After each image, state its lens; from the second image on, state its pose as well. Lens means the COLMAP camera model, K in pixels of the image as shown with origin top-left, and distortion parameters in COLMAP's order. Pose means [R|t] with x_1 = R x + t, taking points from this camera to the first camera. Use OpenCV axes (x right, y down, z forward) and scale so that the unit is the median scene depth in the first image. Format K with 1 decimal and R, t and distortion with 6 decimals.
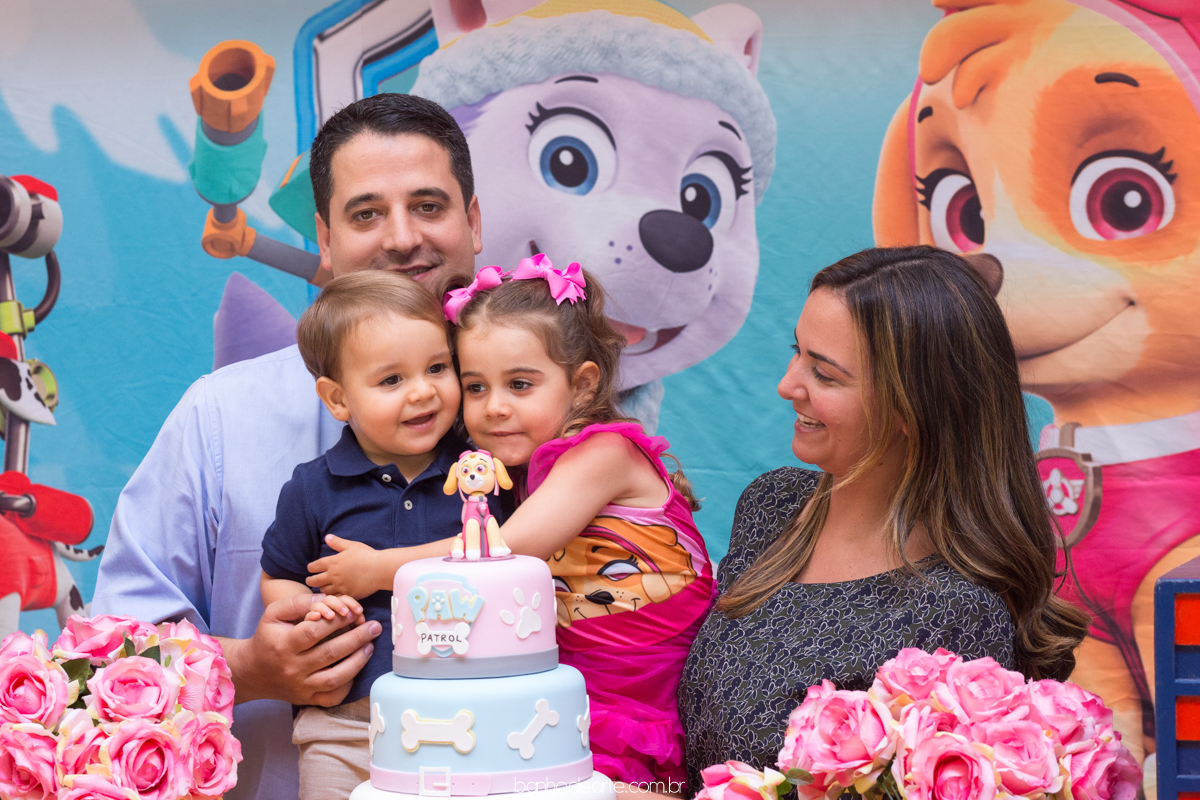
lens RADIAL K [[3544.7, 0, 563.2], [0, 3544.7, 397.8], [0, 0, 1]] dist [0.058512, 0.602414]
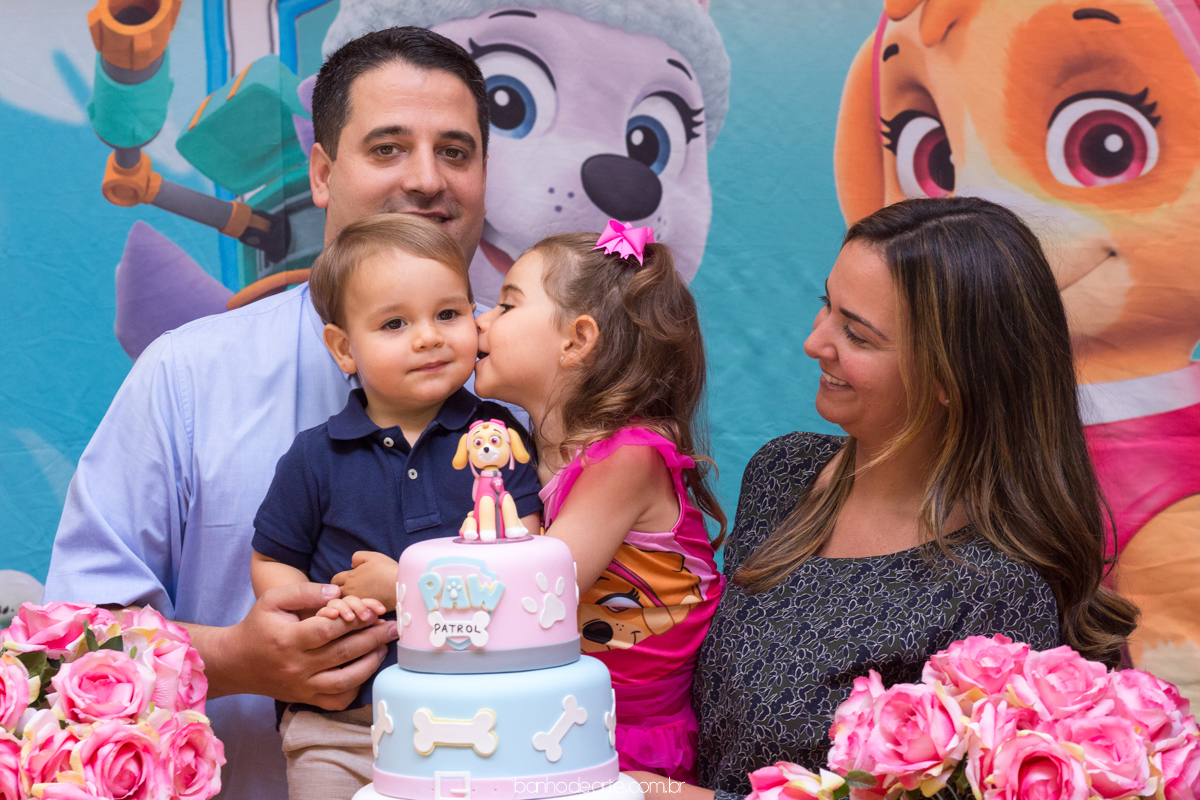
lens RADIAL K [[3544.7, 0, 563.2], [0, 3544.7, 397.8], [0, 0, 1]] dist [0.058512, 0.602414]
pose [[0.997555, -0.003899, 0.069773, -0.064329], [0.002813, 0.999873, 0.015656, -0.004647], [-0.069825, -0.015422, 0.997440, 0.090385]]
